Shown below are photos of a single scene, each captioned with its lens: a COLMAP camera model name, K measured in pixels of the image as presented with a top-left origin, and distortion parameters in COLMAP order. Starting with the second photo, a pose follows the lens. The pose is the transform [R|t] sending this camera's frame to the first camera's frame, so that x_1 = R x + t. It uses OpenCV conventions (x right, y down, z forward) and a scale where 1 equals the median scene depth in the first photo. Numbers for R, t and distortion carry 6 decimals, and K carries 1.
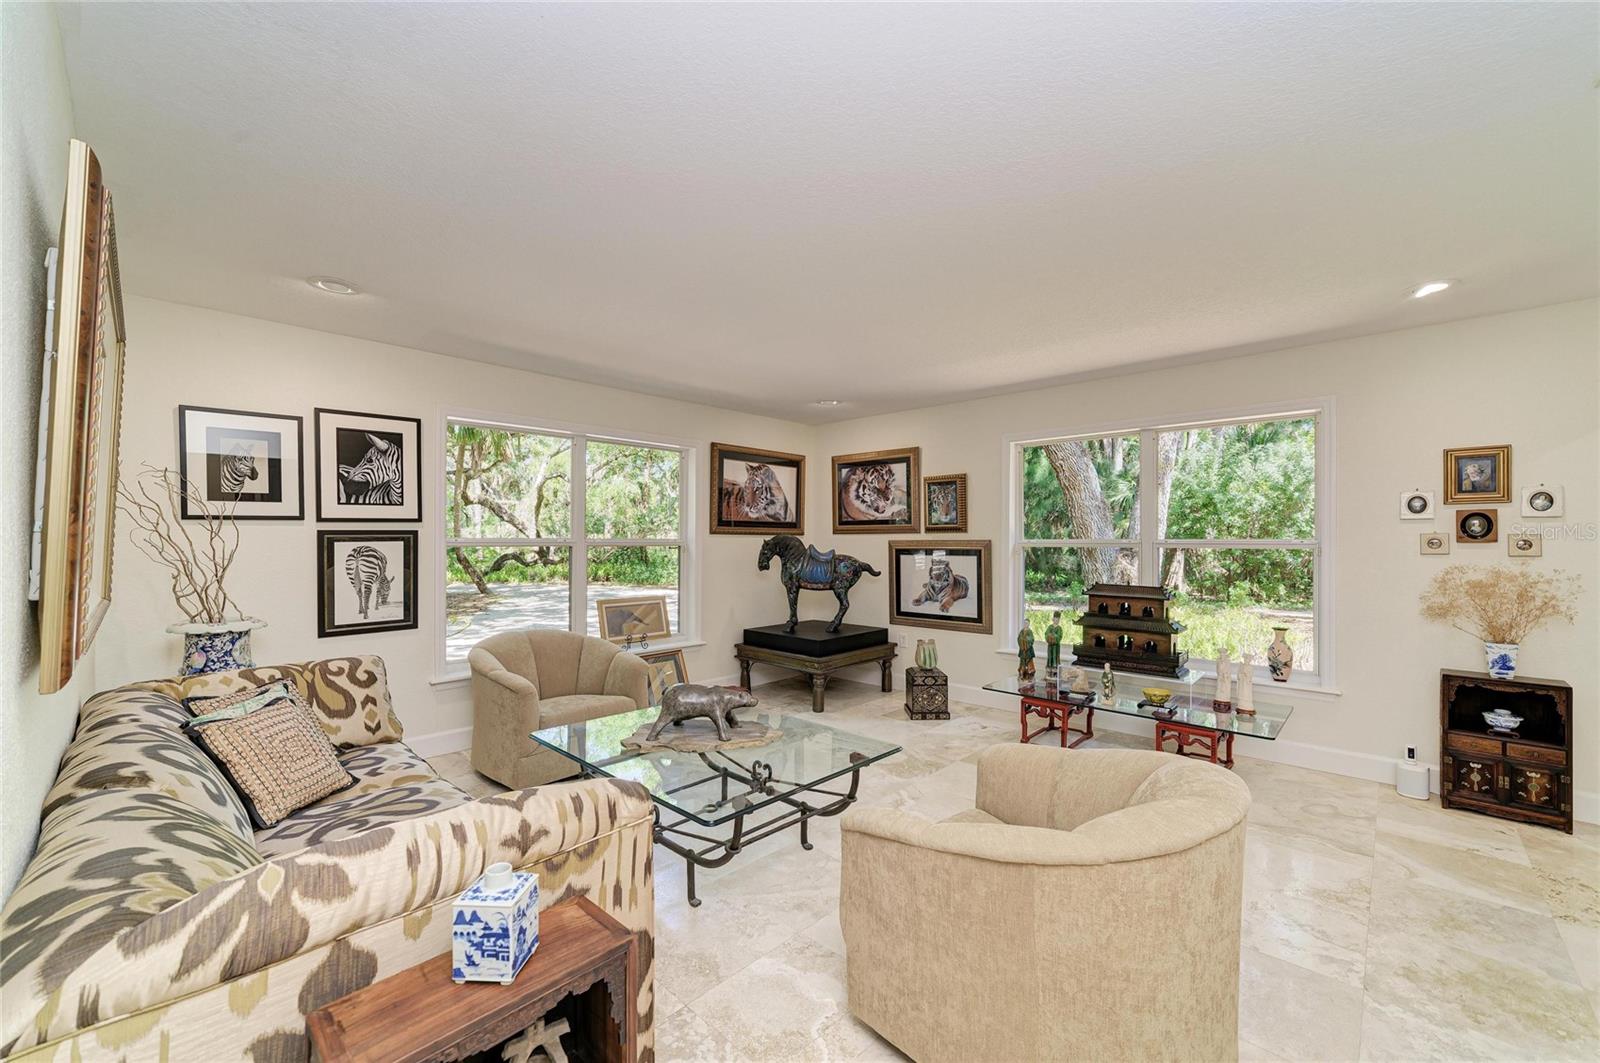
lens RADIAL K [[629.5, 0, 803.7], [0, 629.5, 534.3], [0, 0, 1]] dist [-0.008049, 0.000398]
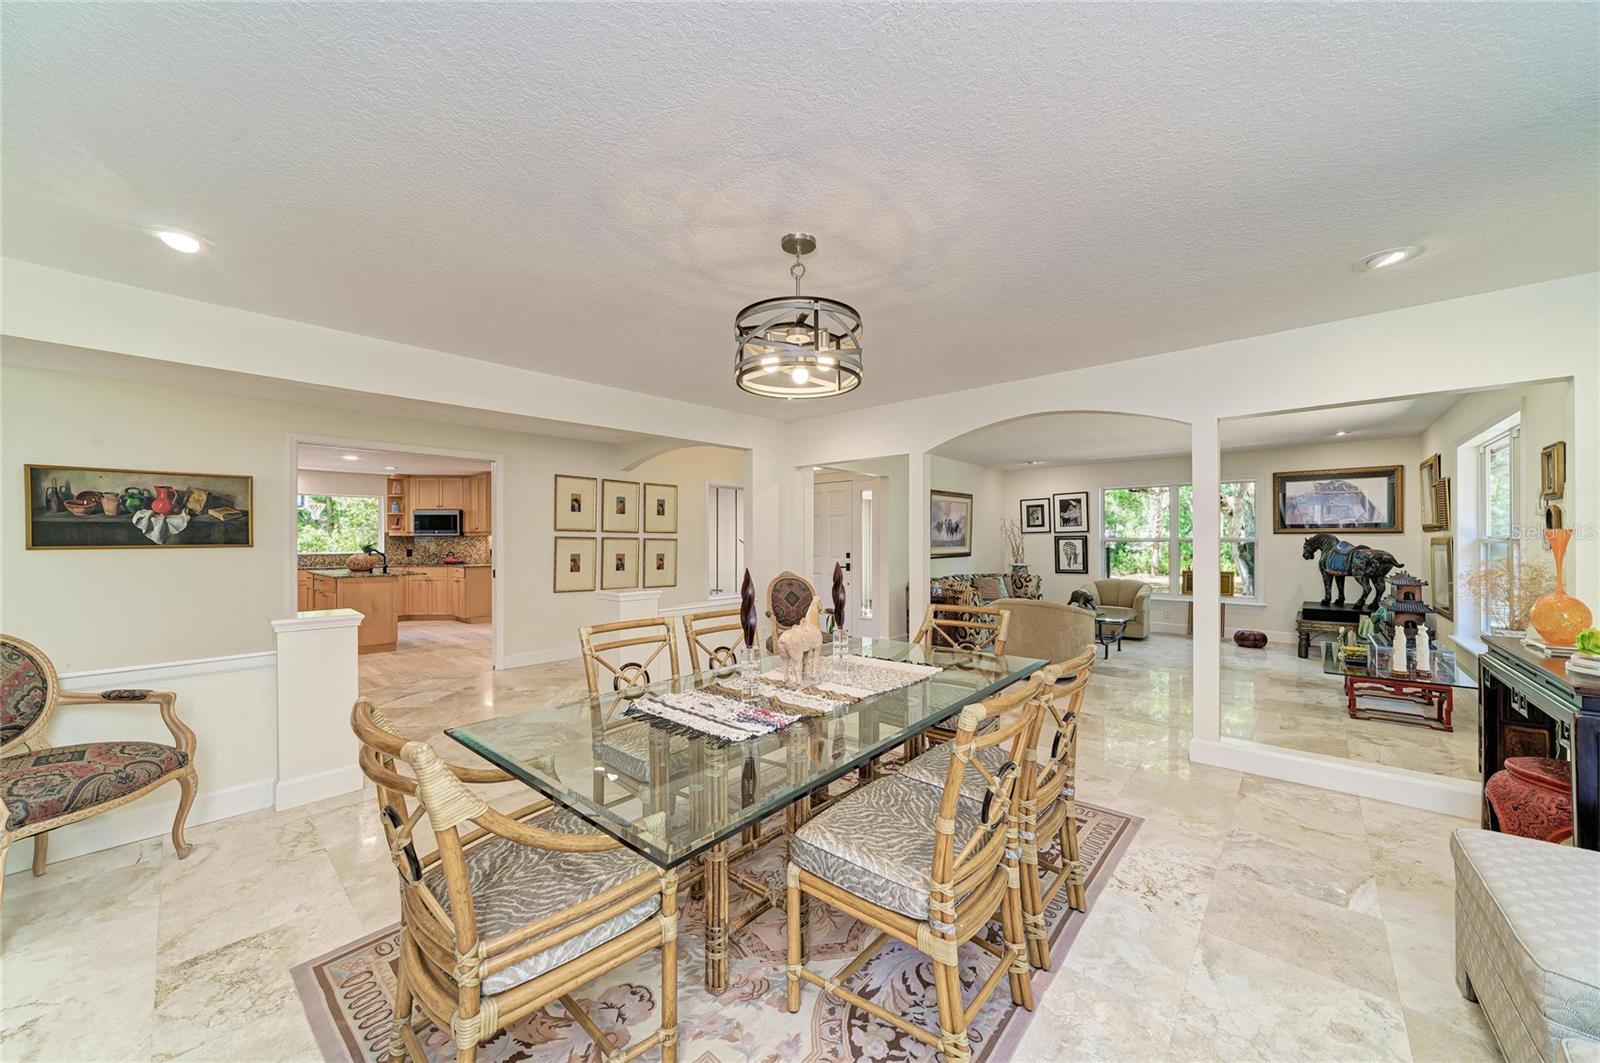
lens RADIAL K [[584.2, 0, 813.4], [0, 584.2, 543.1], [0, 0, 1]] dist [0.011385, 0.000158]
pose [[0.067469, 0.003069, -0.997717, 1.707692], [0.014685, 0.999884, 0.004068, -0.001496], [0.997613, -0.014926, 0.067416, -0.270536]]
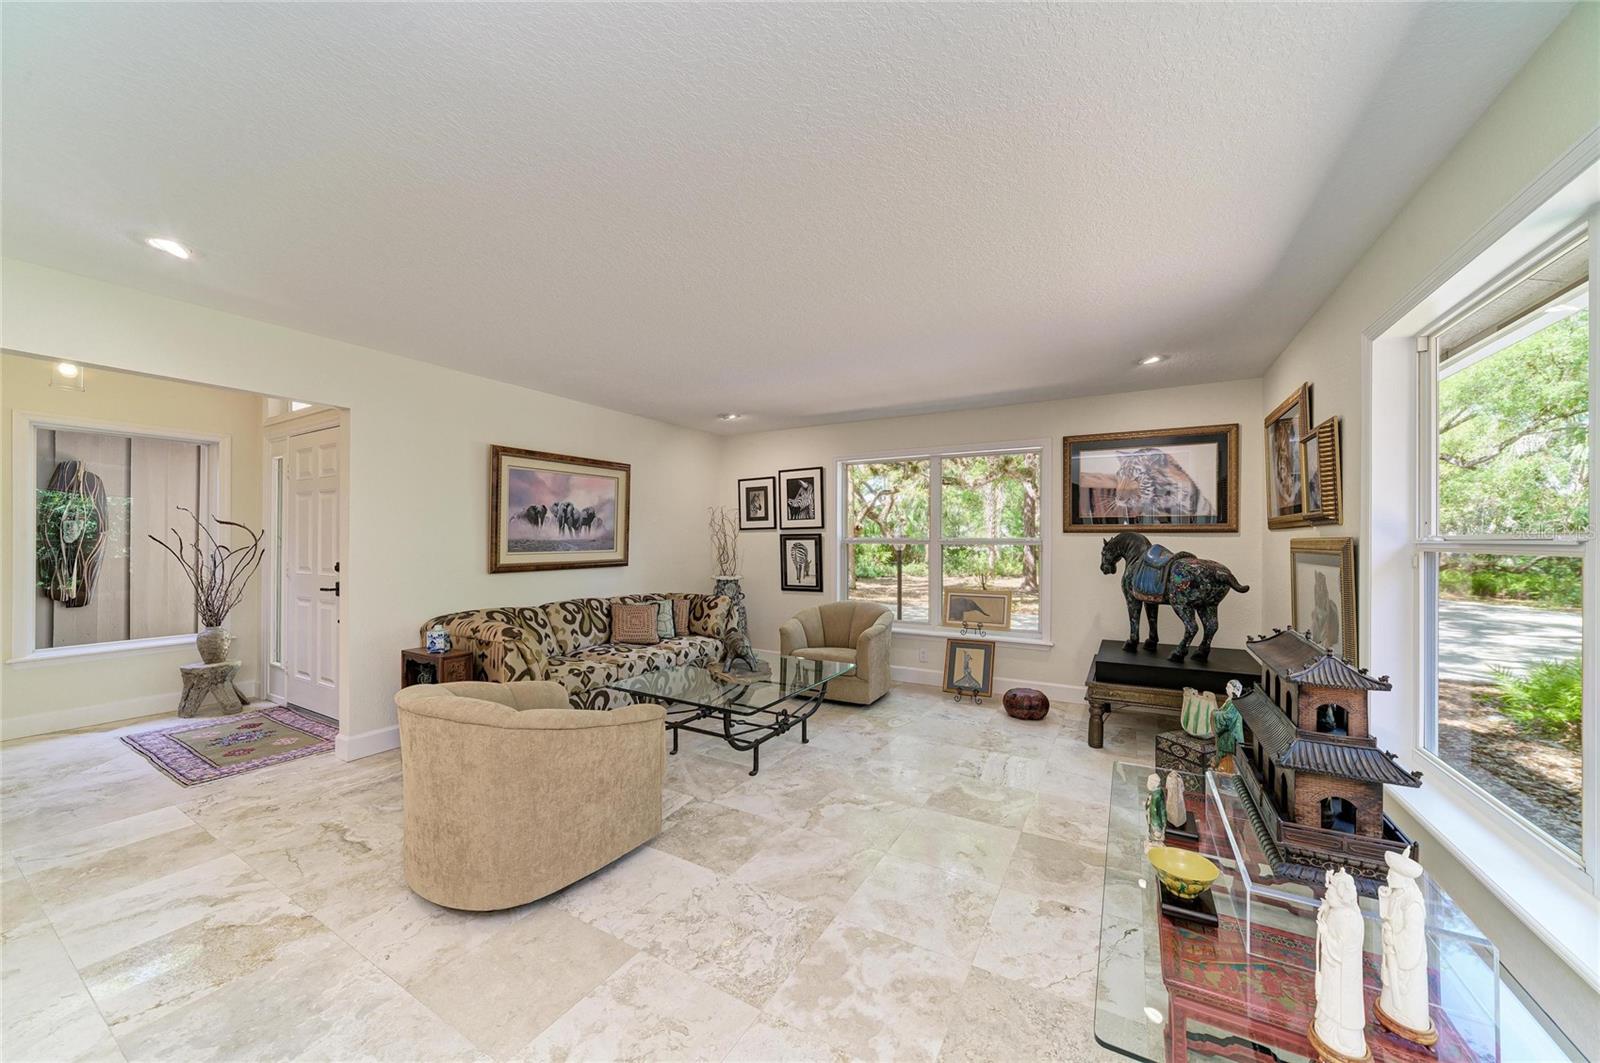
lens RADIAL K [[581.9, 0, 798.5], [0, 581.9, 539.5], [0, 0, 1]] dist [-0.002645, -0.000006]
pose [[0.244960, -0.001160, -0.969533, 0.887526], [0.008584, 0.999963, 0.000973, 0.007684], [0.969495, -0.008561, 0.244960, 0.572809]]
